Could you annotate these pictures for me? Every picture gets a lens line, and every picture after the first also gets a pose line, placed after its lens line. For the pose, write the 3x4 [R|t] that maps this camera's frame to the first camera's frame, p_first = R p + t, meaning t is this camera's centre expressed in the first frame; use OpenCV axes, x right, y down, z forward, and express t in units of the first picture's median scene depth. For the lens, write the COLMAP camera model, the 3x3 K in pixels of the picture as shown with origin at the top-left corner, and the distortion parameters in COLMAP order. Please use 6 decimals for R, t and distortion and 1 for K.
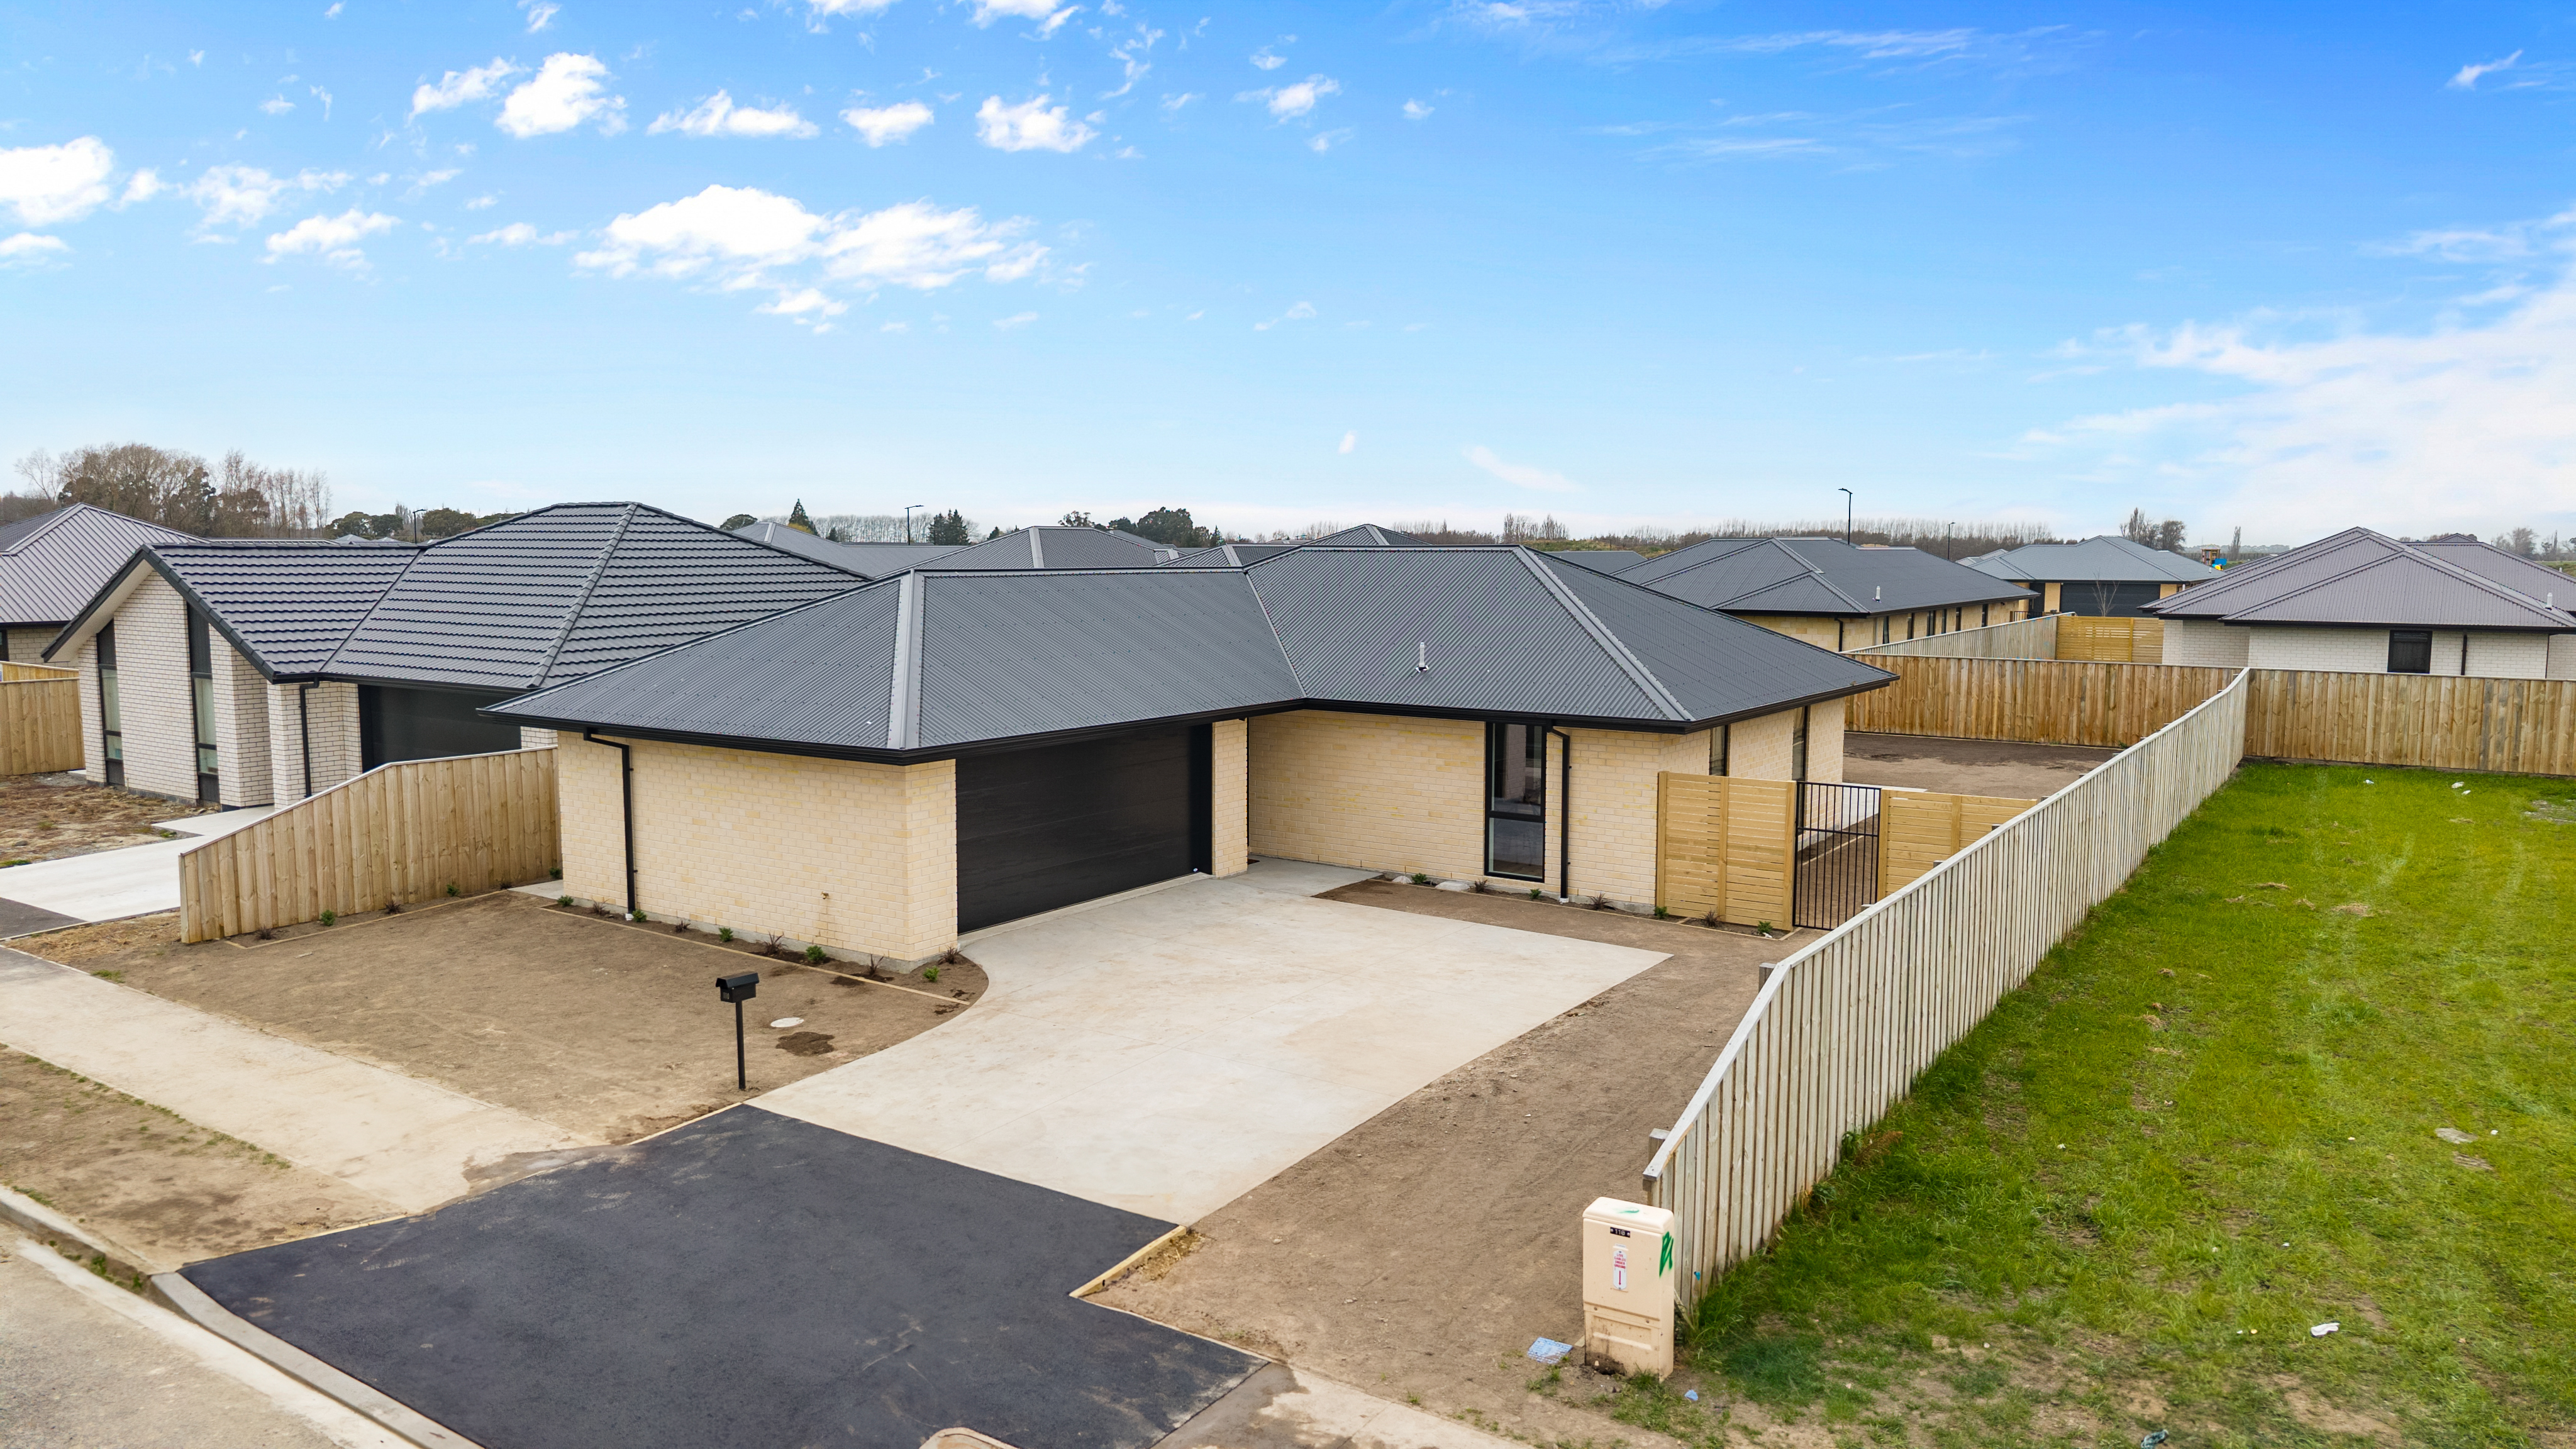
lens RADIAL K [[1710.0, 0, 1298.3], [0, 1710.0, 713.8], [0, 0, 1]] dist [0.019319, -0.029278]
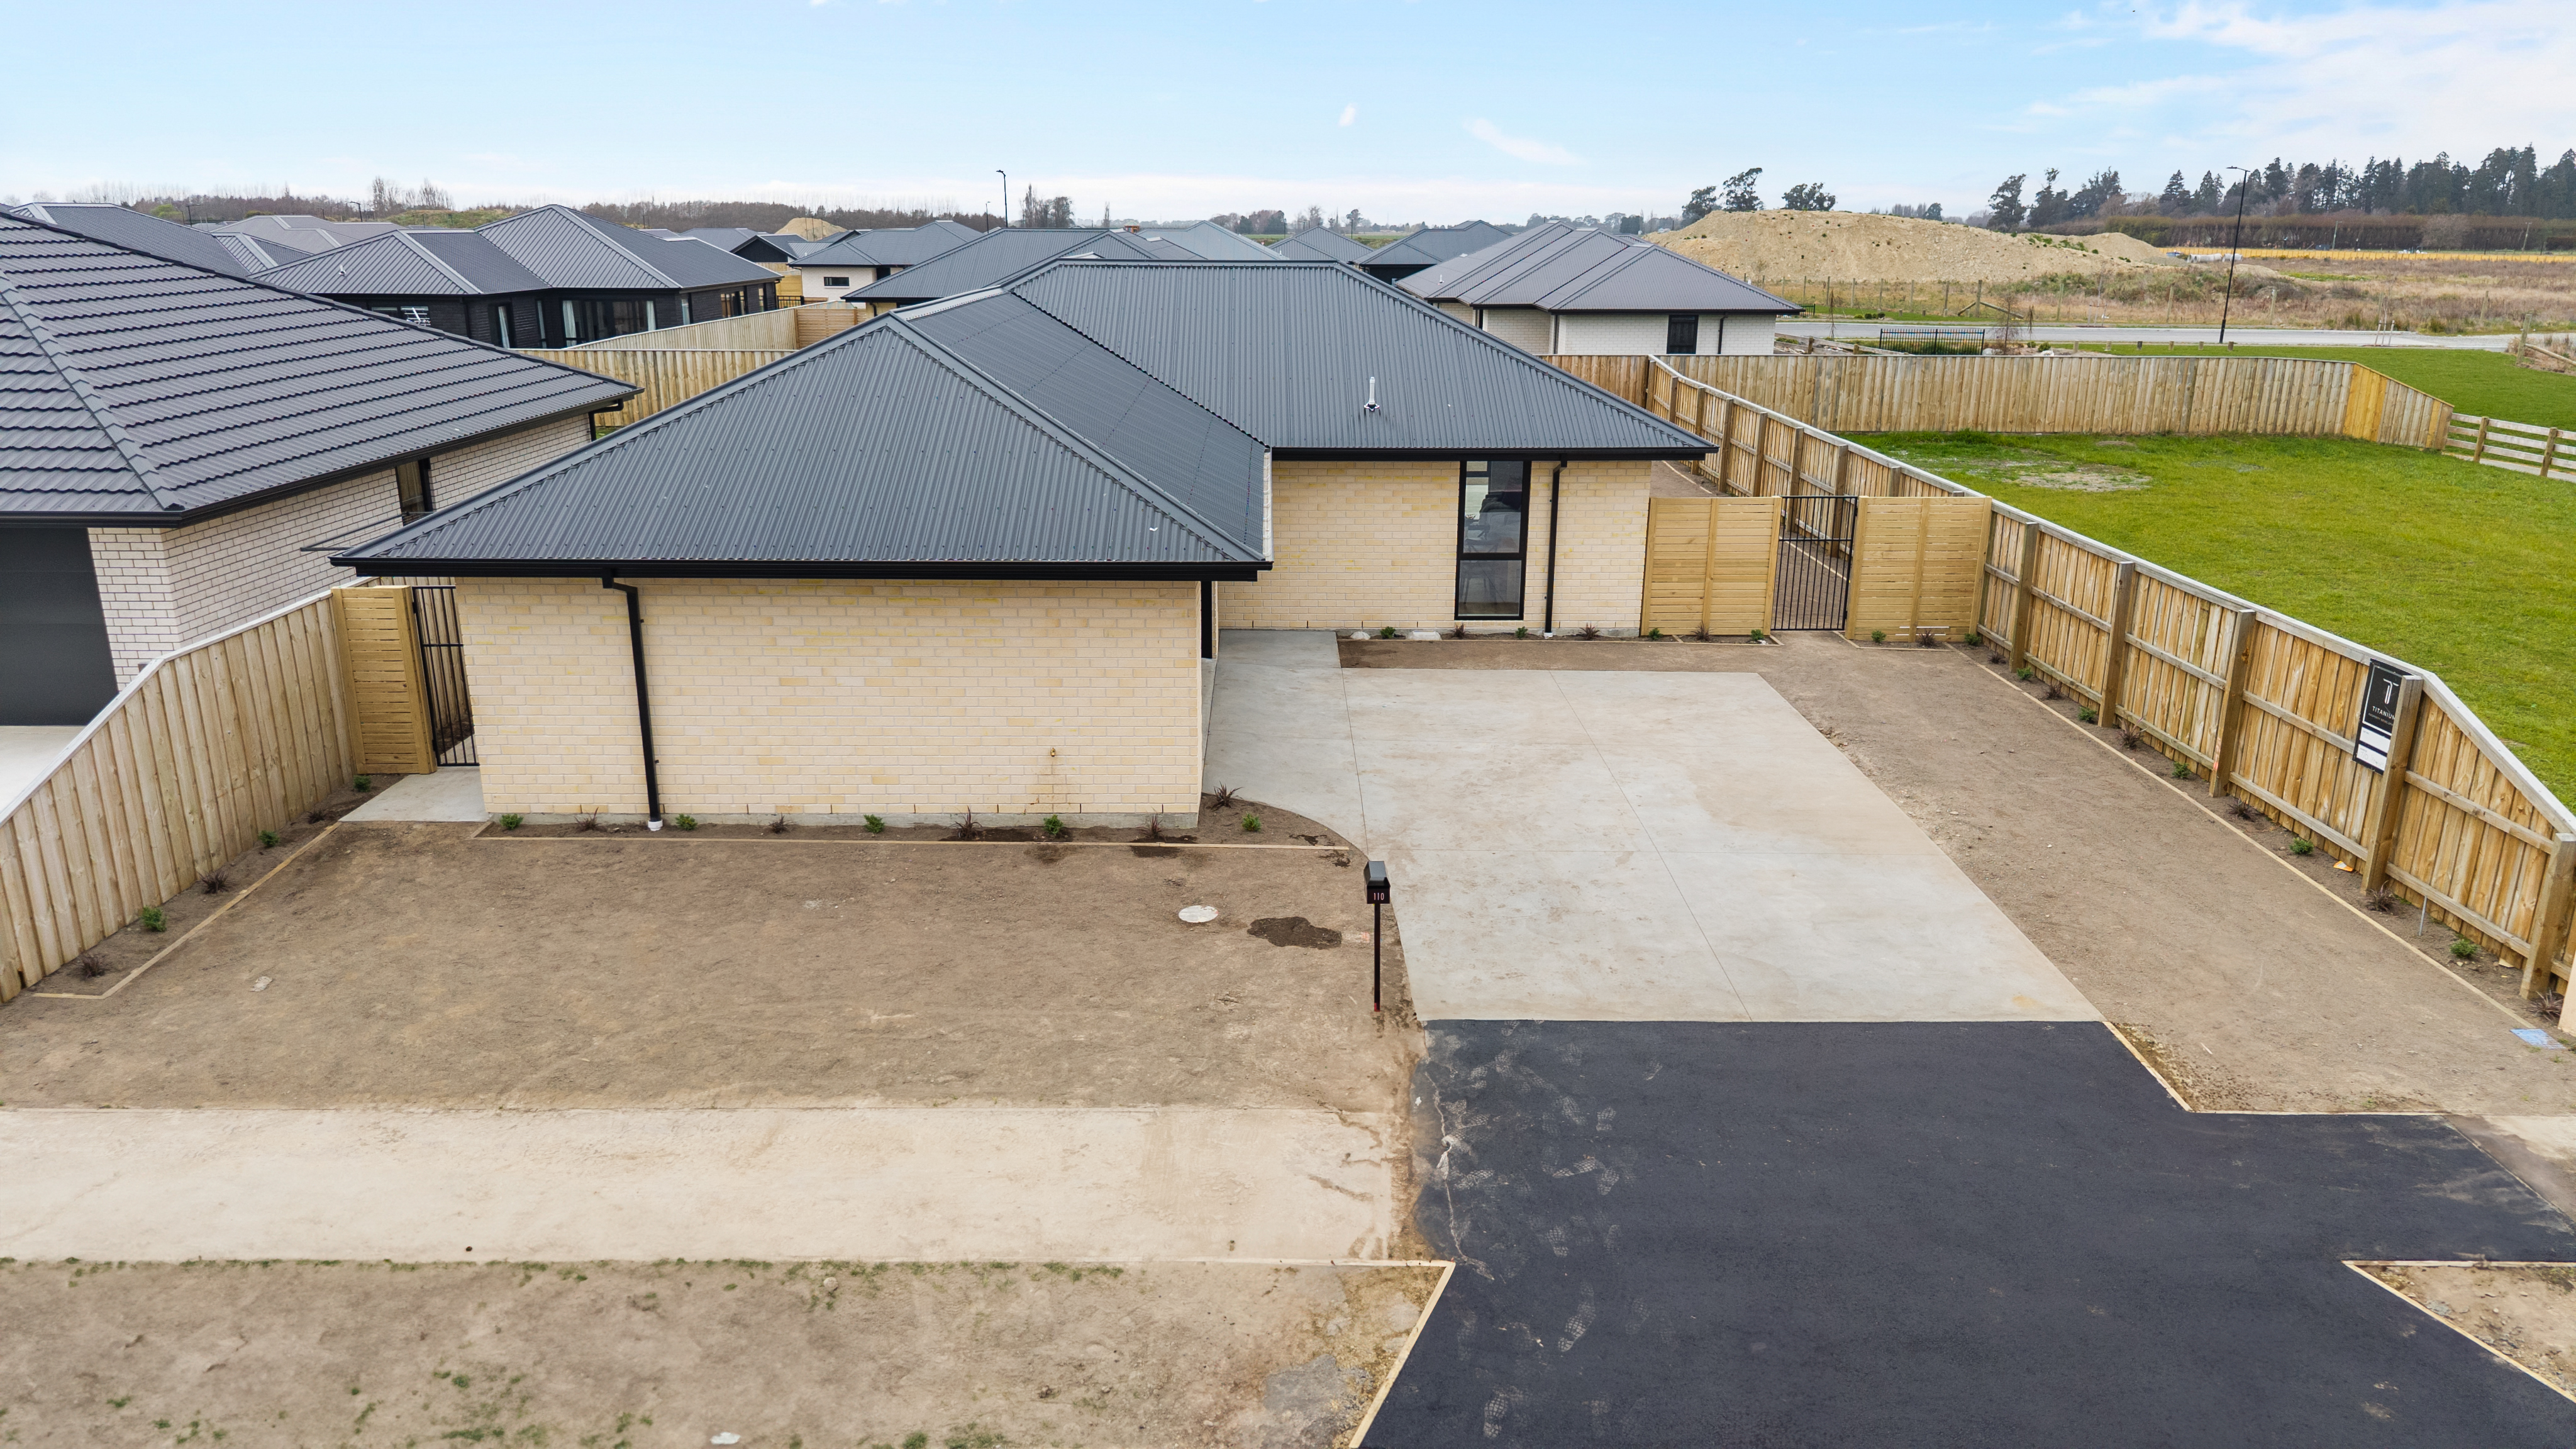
lens RADIAL K [[1710.0, 0, 1287.9], [0, 1710.0, 723.3], [0, 0, 1]] dist [0.019319, -0.029278]
pose [[0.824500, -0.156663, 0.543743, -0.573244], [0.051730, 0.977755, 0.203270, -0.056797], [-0.563492, -0.139468, 0.814264, 0.284616]]
